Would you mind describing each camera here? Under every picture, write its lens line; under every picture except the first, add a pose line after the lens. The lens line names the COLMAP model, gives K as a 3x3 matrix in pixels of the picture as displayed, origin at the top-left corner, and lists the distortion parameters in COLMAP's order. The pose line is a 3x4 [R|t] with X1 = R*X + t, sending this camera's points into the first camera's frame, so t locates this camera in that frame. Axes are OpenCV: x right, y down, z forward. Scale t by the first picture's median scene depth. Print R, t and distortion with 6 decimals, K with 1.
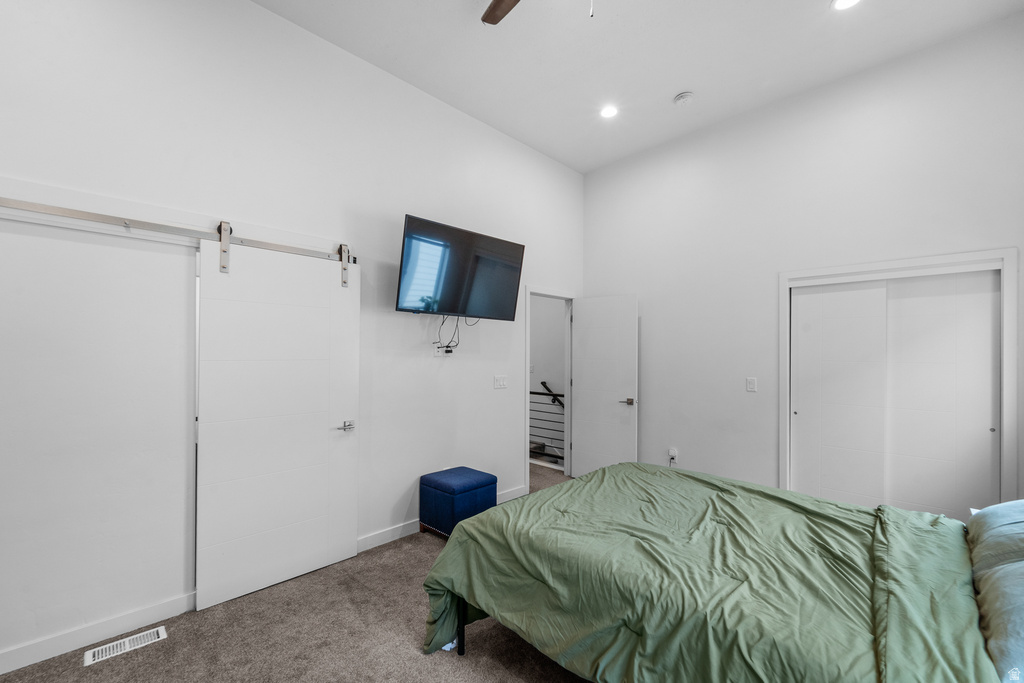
lens RADIAL K [[431.4, 0, 514.8], [0, 431.4, 341.5], [0, 0, 1]] dist [0.001232, -0.000438]
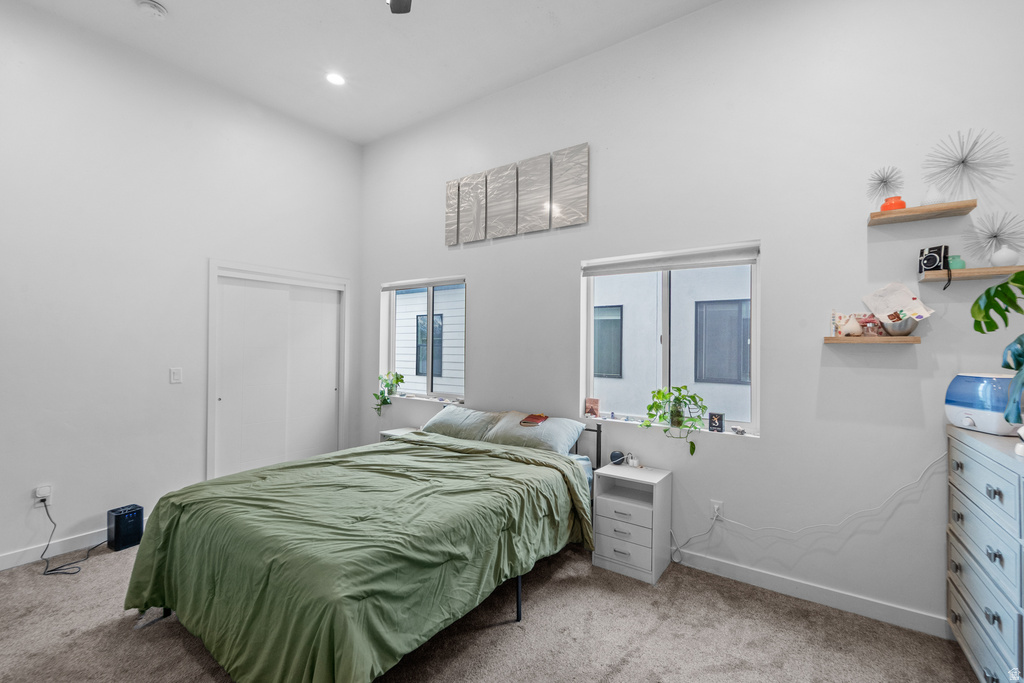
lens RADIAL K [[431.4, 0, 514.8], [0, 431.4, 341.5], [0, 0, 1]] dist [0.001232, -0.000438]
pose [[-0.171031, 0.002222, 0.985263, -0.816730], [-0.034586, 0.999368, -0.008257, 0.022315], [-0.984658, -0.035489, -0.170846, 0.848494]]
